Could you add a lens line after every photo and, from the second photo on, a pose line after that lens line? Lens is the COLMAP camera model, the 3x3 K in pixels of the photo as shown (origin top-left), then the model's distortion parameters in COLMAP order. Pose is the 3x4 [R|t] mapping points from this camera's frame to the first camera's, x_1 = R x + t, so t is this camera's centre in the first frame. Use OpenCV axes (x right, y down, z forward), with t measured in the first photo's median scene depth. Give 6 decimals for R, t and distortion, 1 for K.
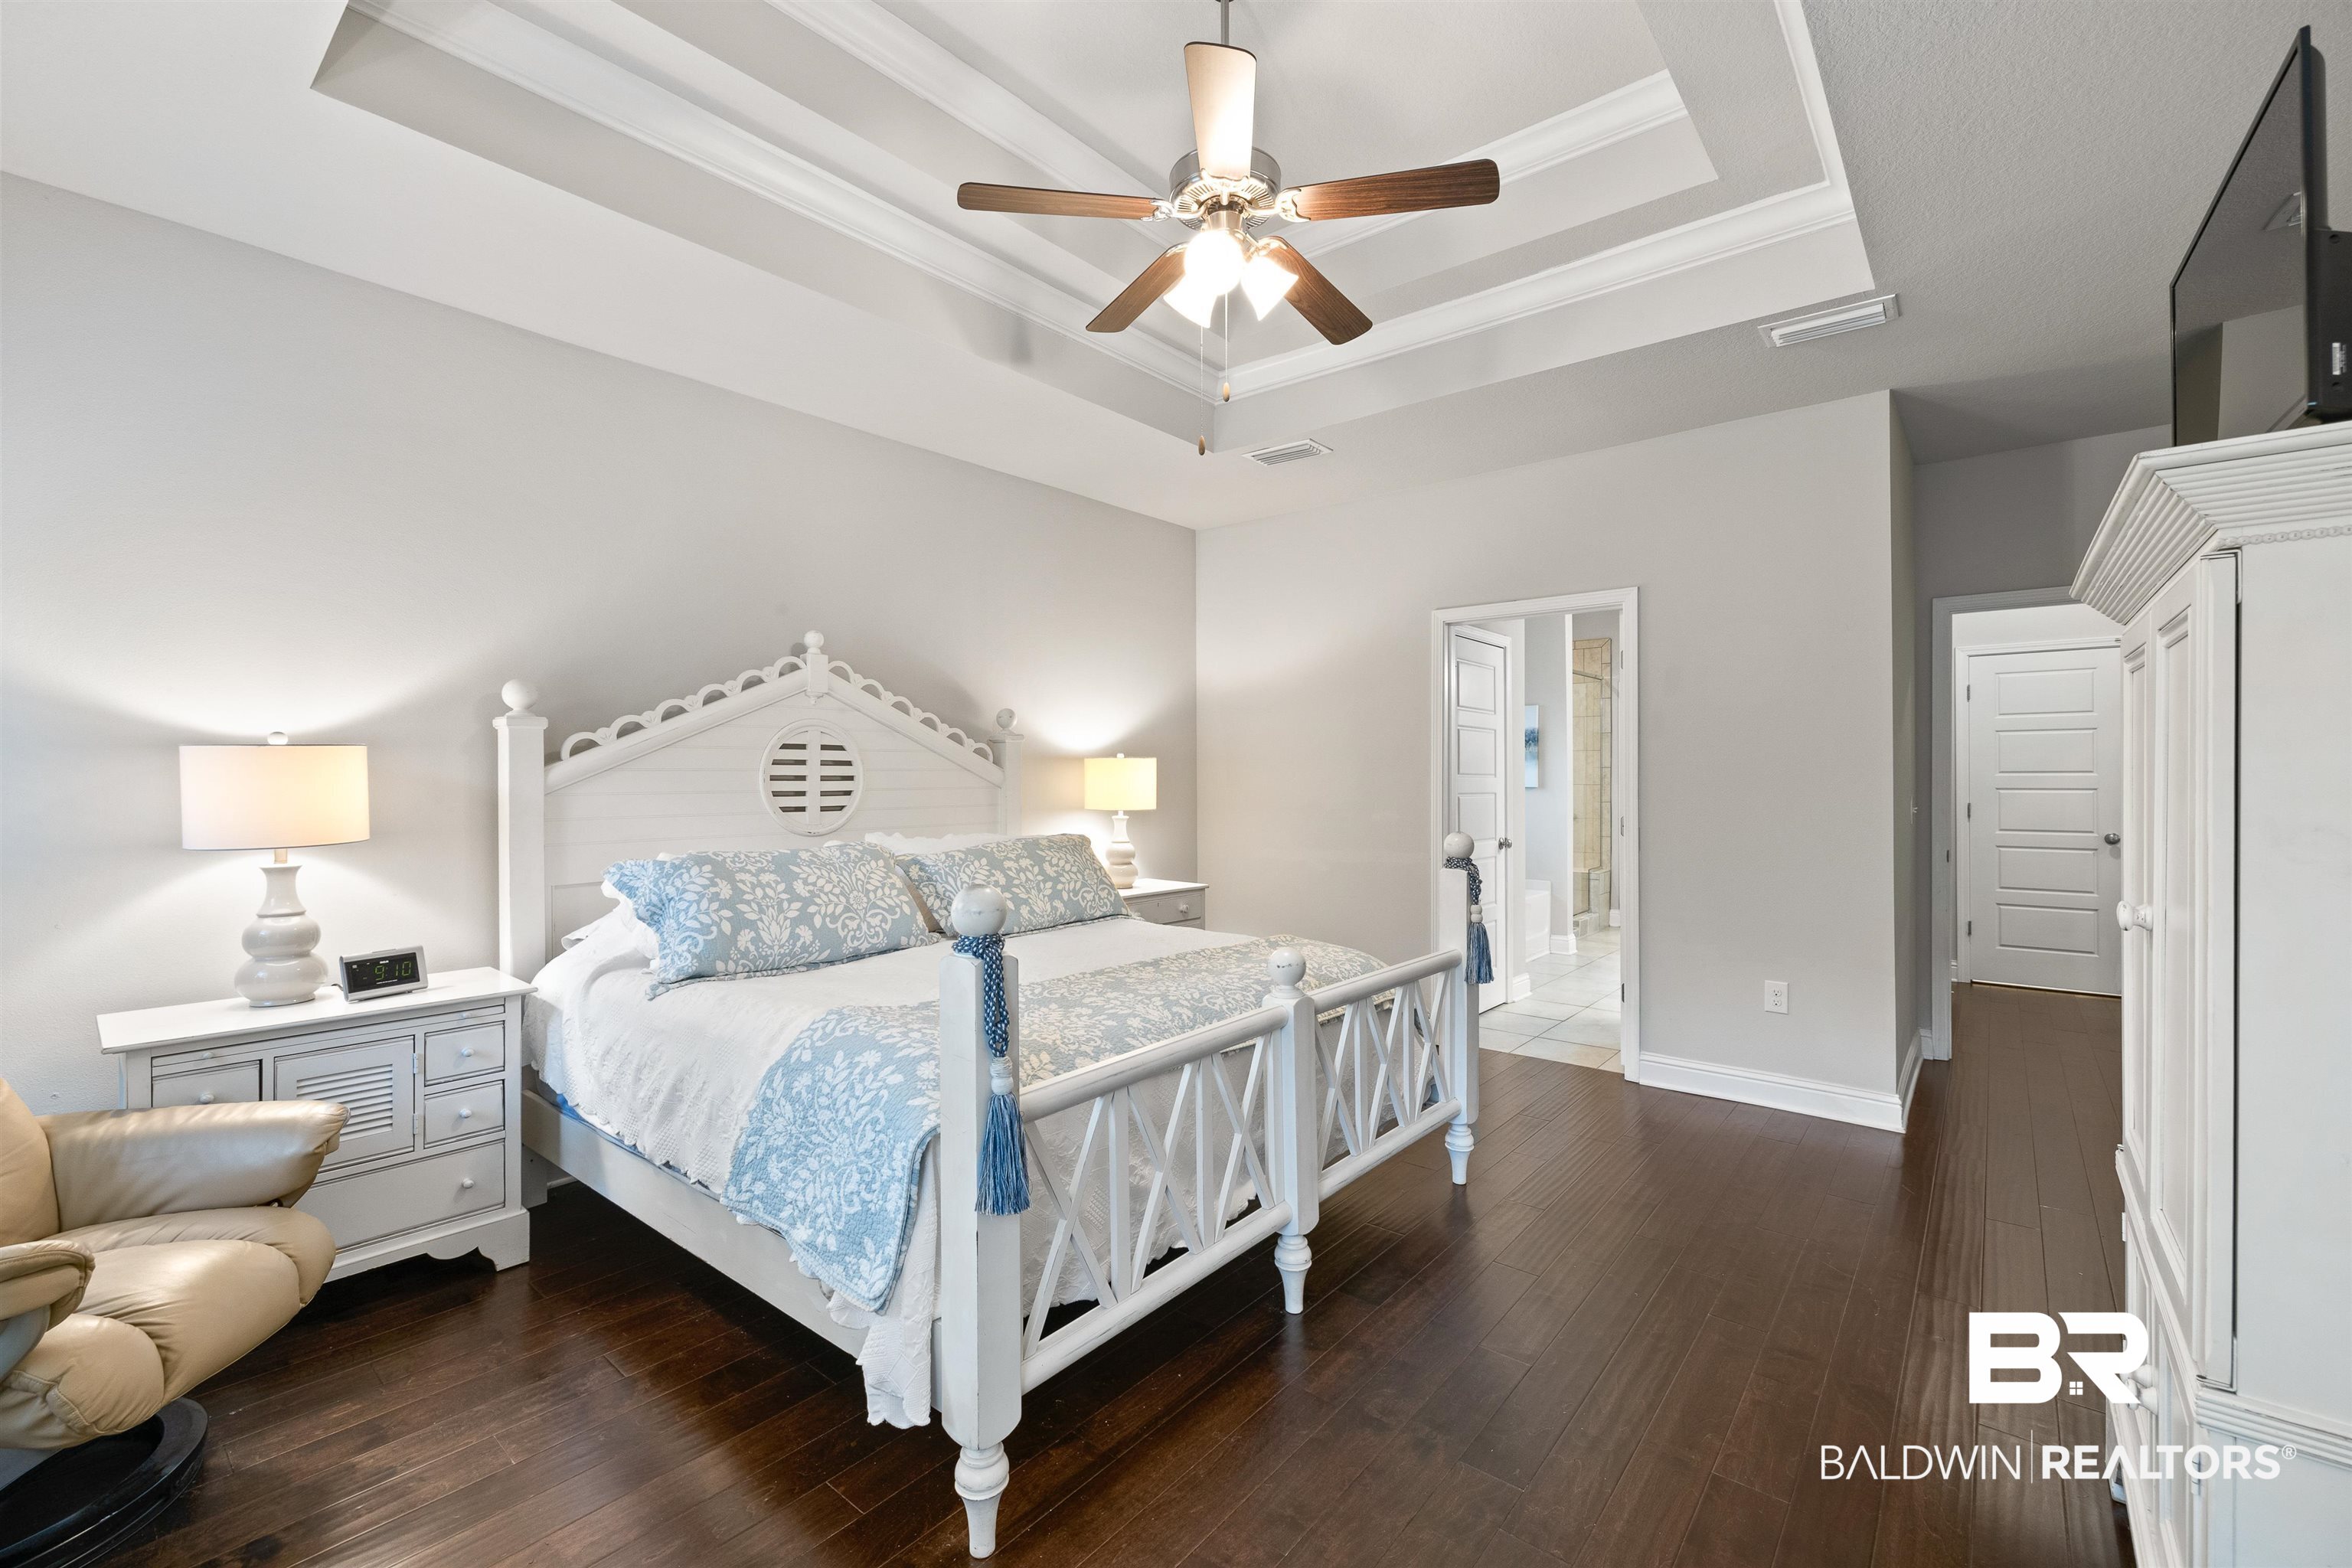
lens RADIAL K [[988.8, 0, 1175.8], [0, 988.8, 773.2], [0, 0, 1]] dist [0.000100, 0.000425]
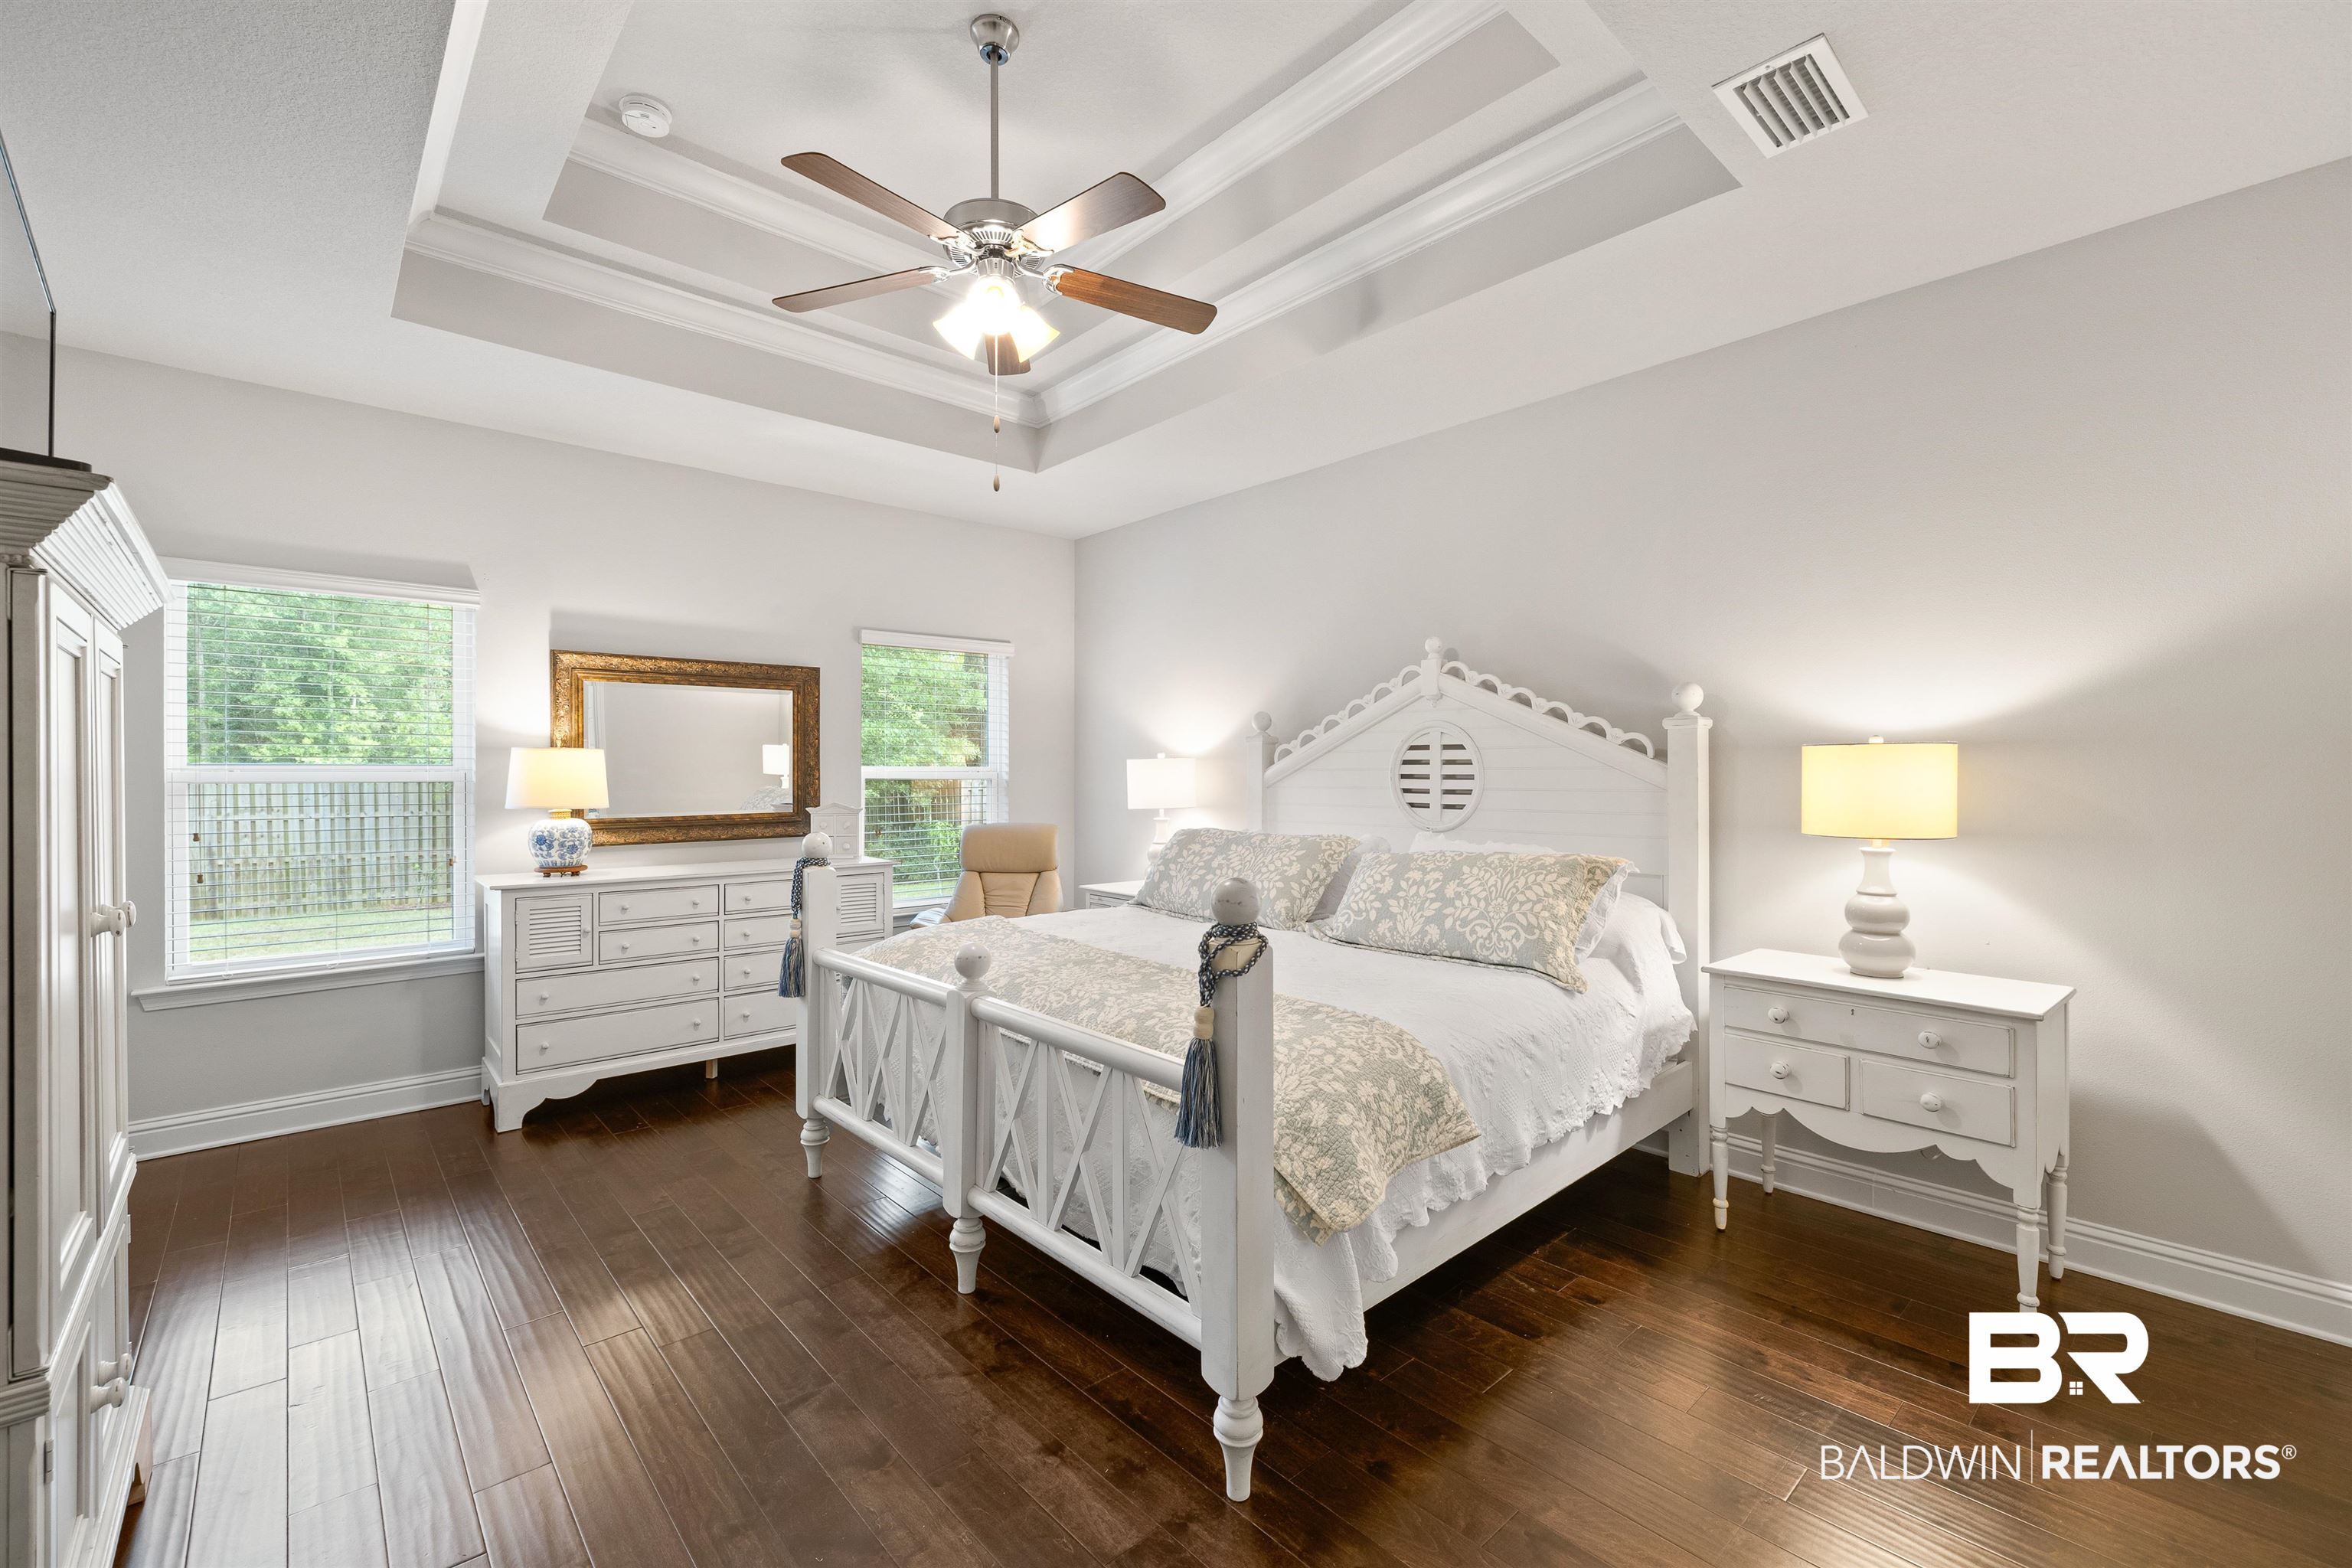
lens RADIAL K [[988.8, 0, 1172.8], [0, 988.8, 779.7], [0, 0, 1]] dist [0.000100, 0.000425]
pose [[-0.140506, 0.011550, -0.990012, 0.718769], [0.002297, 0.999933, 0.011340, -0.004522], [0.990077, -0.000681, -0.140523, 0.878422]]
